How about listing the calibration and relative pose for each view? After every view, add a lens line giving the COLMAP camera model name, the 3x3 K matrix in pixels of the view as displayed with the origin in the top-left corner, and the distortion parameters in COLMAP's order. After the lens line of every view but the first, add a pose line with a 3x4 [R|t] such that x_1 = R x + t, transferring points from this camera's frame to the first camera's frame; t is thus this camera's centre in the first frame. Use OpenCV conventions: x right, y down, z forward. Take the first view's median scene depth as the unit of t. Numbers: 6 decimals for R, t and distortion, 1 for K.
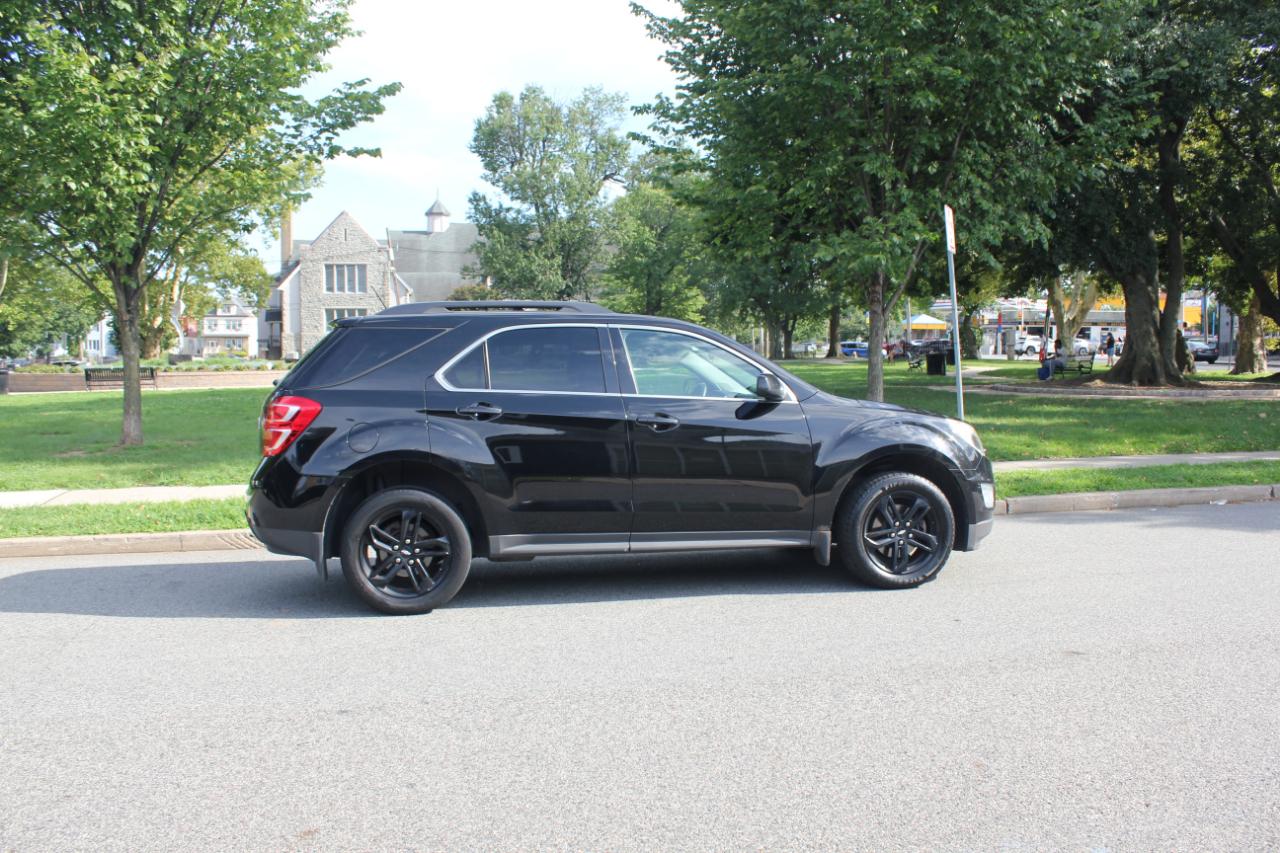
lens RADIAL K [[1080.7, 0, 643.1], [0, 1080.7, 409.1], [0, 0, 1]] dist [-0.153954, 0.114610]
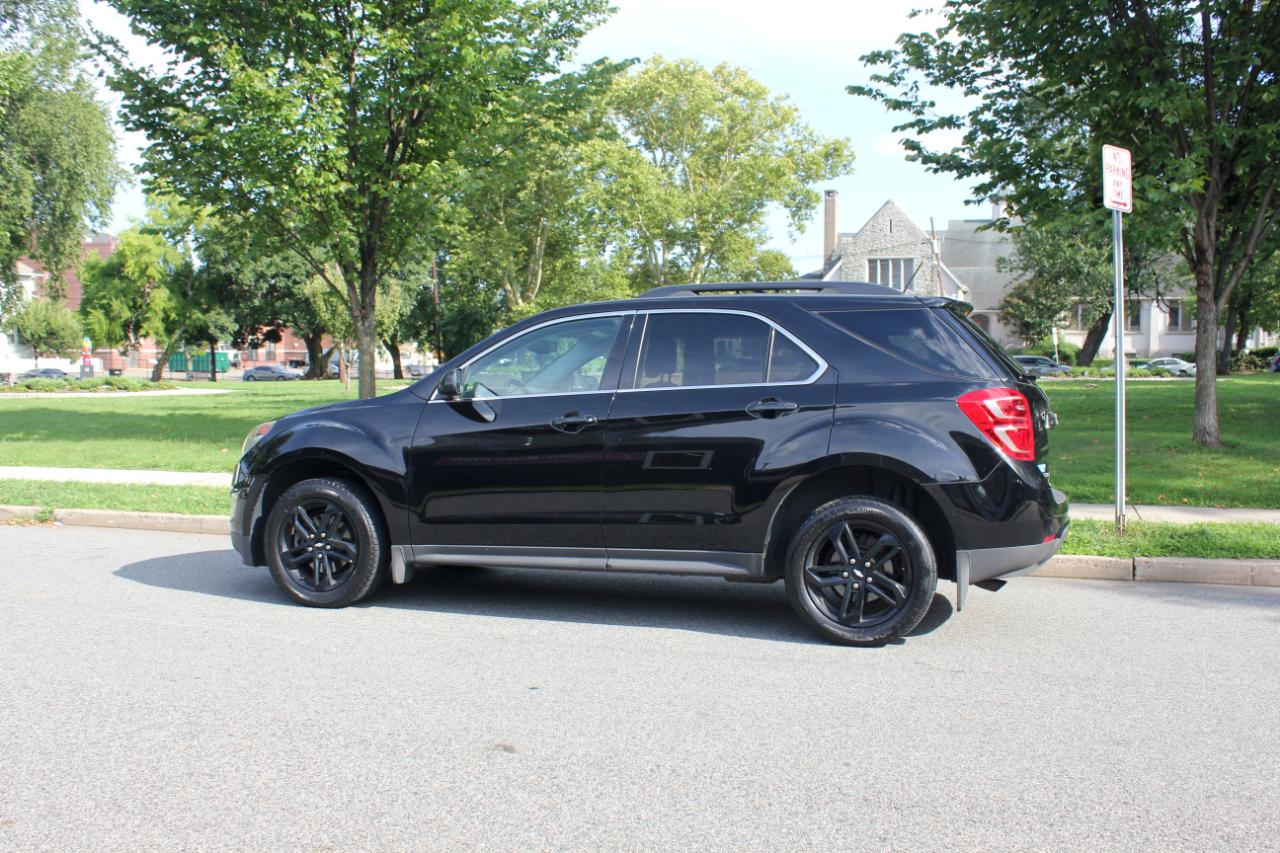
lens RADIAL K [[1200.0, 0, 677.2], [0, 1200.0, 432.8], [0, 0, 1]] dist [-0.103491, 0.000000]
pose [[0.871021, 0.038505, -0.489735, 0.257789], [-0.033749, 0.999258, 0.018541, -0.001517], [0.490086, 0.000378, 0.871674, 0.096138]]
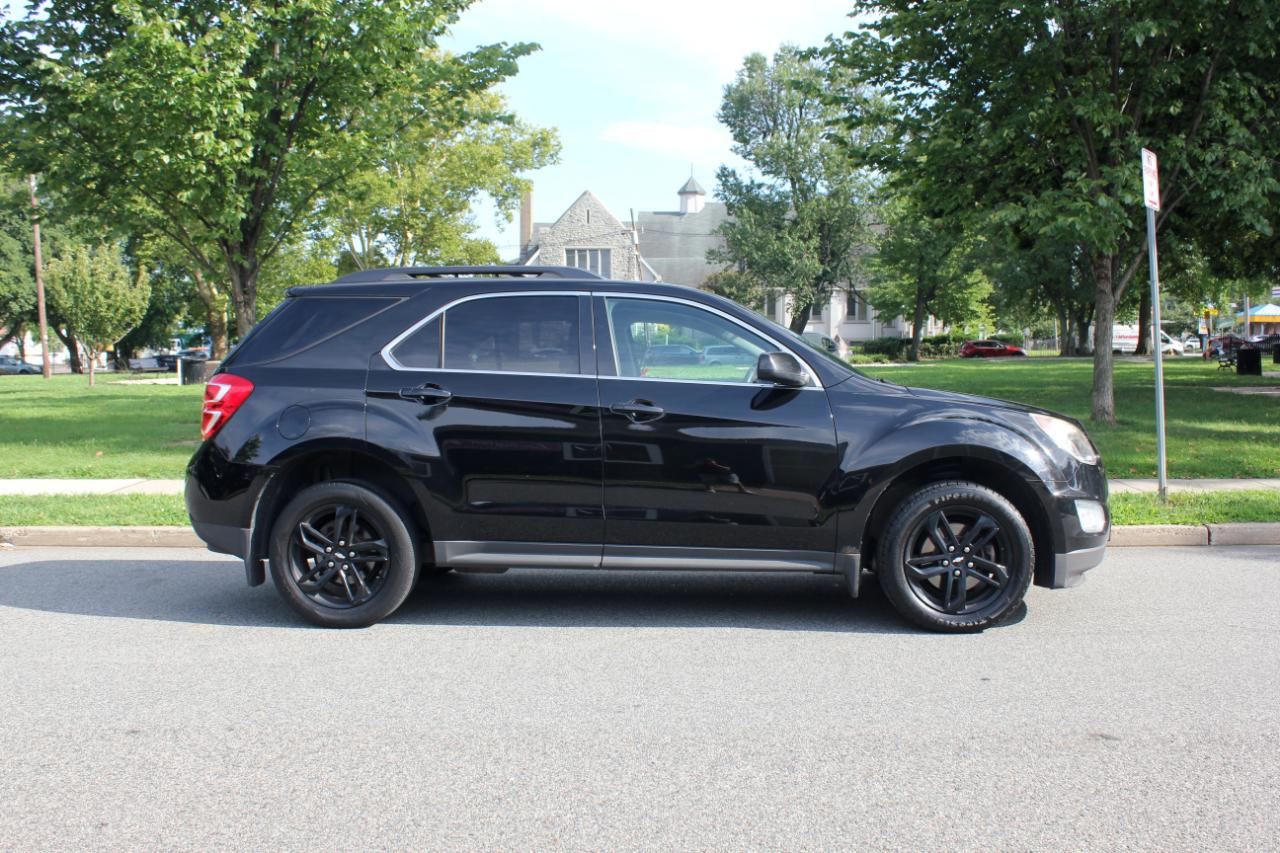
lens RADIAL K [[1200.0, 0, 656.7], [0, 1200.0, 427.1], [0, 0, 1]] dist [-0.103491, 0.000000]
pose [[0.972142, 0.019579, -0.233574, 0.084433], [-0.016551, 0.999752, 0.014918, 0.003866], [0.233808, -0.010636, 0.972225, 0.042475]]
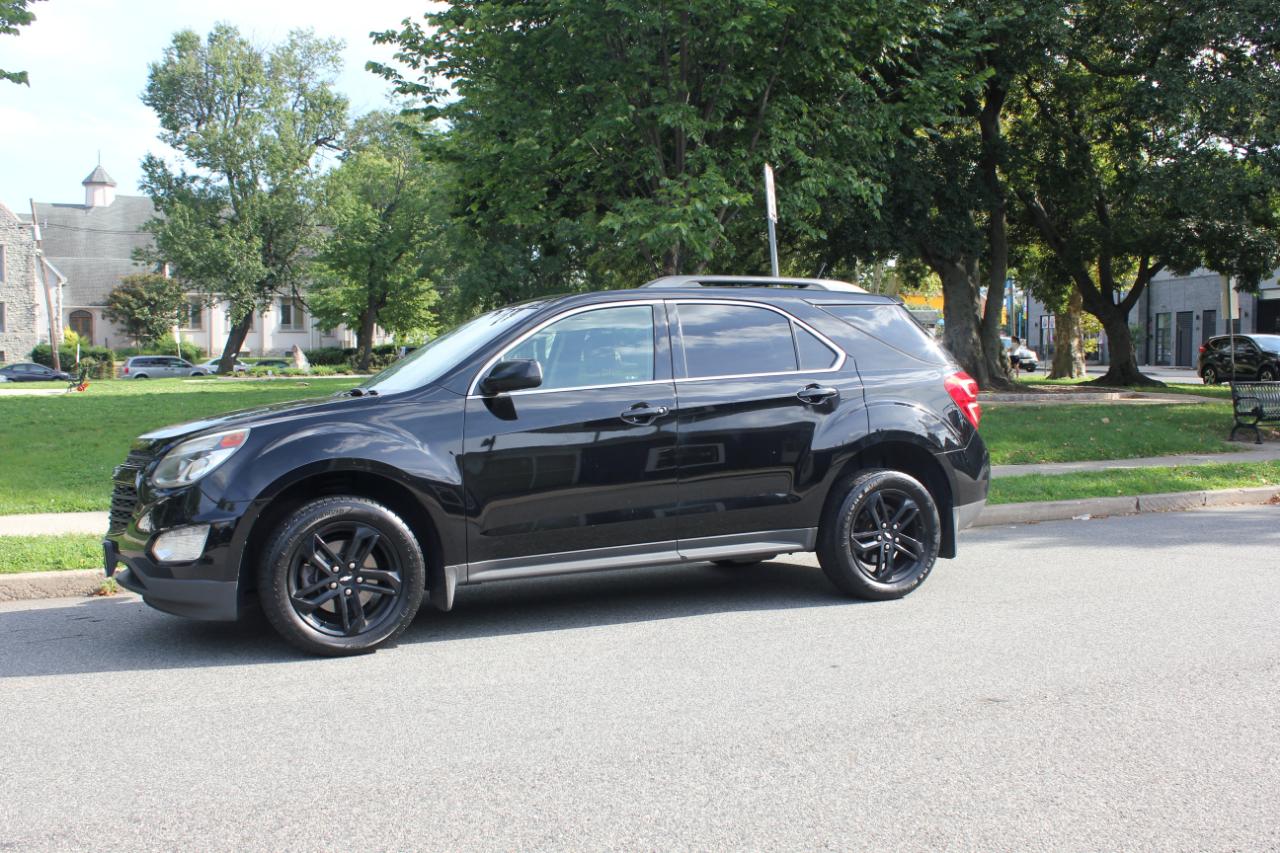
lens RADIAL K [[1283.1, 0, 644.0], [0, 1283.1, 413.1], [0, 0, 1]] dist [-0.084924, 0.000000]
pose [[0.975997, -0.007547, 0.217654, -0.014654], [0.010194, 0.999887, -0.011040, 0.006721], [-0.217546, 0.012993, 0.975964, 0.034438]]
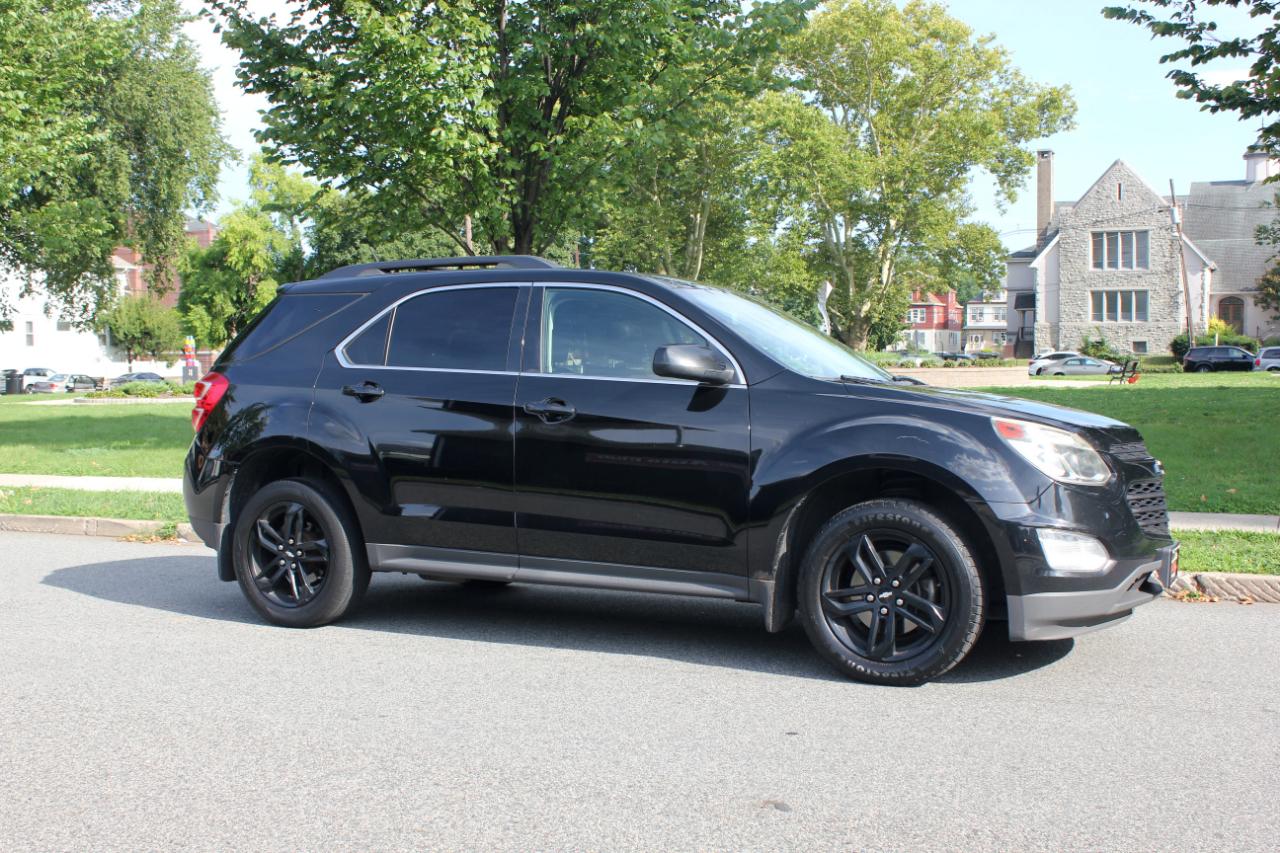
lens RADIAL K [[1408.9, 0, 666.8], [0, 1408.9, 441.1], [0, 0, 1]] dist [-0.078536, 0.000000]
pose [[0.798914, 0.033598, -0.600506, 0.233788], [-0.027200, 0.999435, 0.019731, 0.004273], [0.600830, 0.000570, 0.799377, 0.095332]]
